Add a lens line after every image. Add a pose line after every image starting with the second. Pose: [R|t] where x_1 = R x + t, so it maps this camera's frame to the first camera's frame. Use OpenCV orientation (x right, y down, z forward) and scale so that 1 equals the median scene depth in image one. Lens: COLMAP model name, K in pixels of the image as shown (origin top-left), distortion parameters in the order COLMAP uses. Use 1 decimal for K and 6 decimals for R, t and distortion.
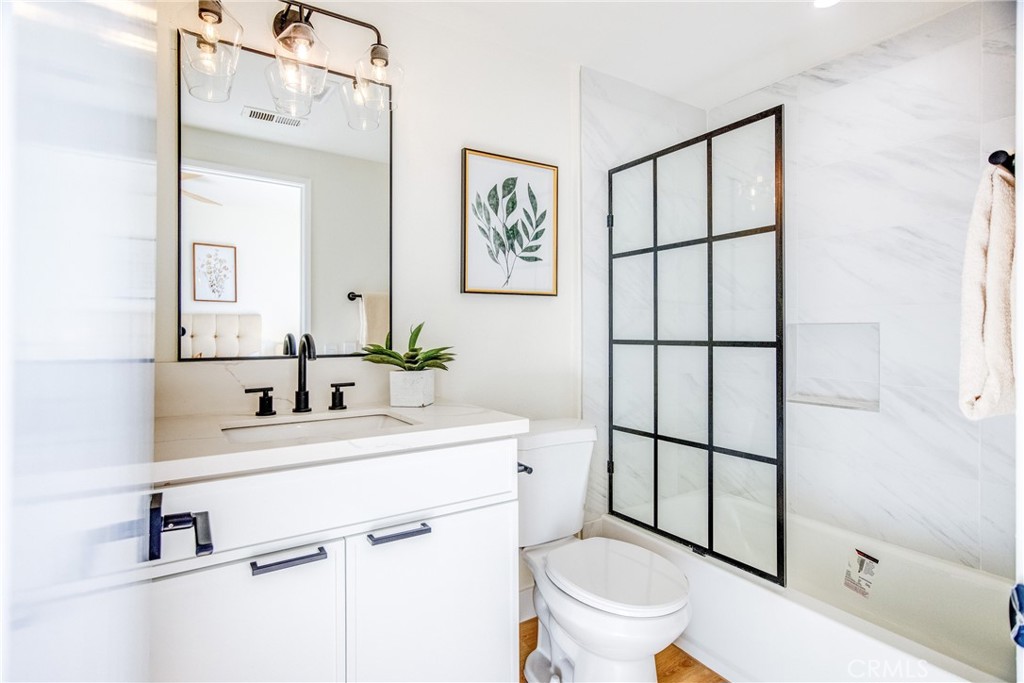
lens RADIAL K [[515.2, 0, 512.6], [0, 515.2, 336.9], [0, 0, 1]] dist [-0.000266, 0.007390]
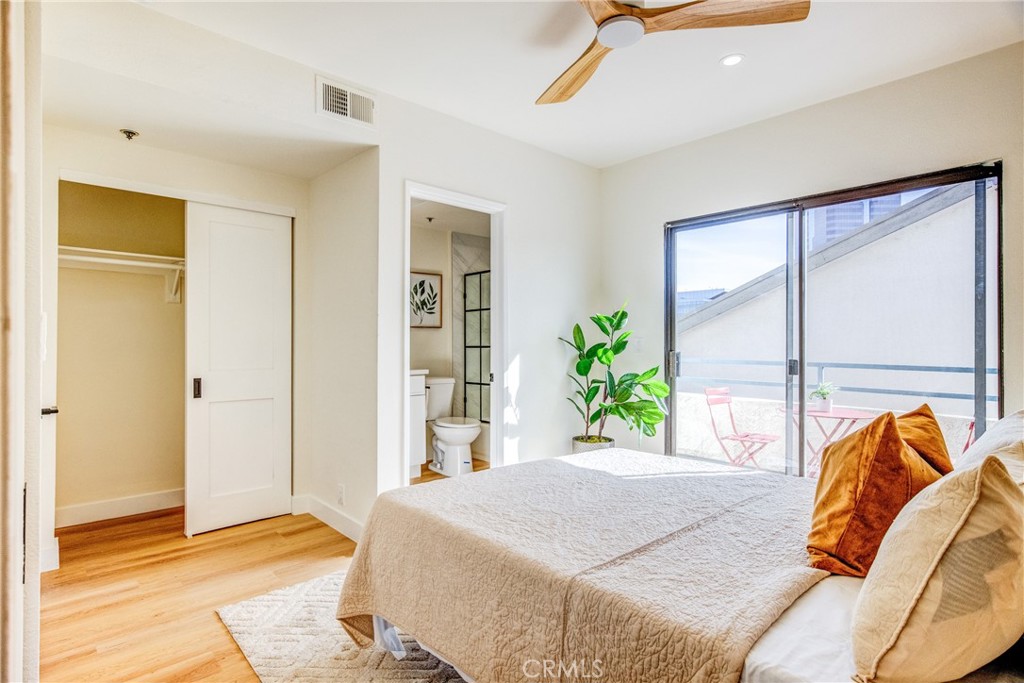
lens RADIAL K [[515.2, 0, 516.7], [0, 515.2, 346.0], [0, 0, 1]] dist [-0.000266, 0.007390]
pose [[0.982913, 0.000825, 0.184067, -0.013741], [0.001787, 0.999900, -0.014024, 0.042767], [-0.184060, 0.014114, 0.982814, -1.507542]]
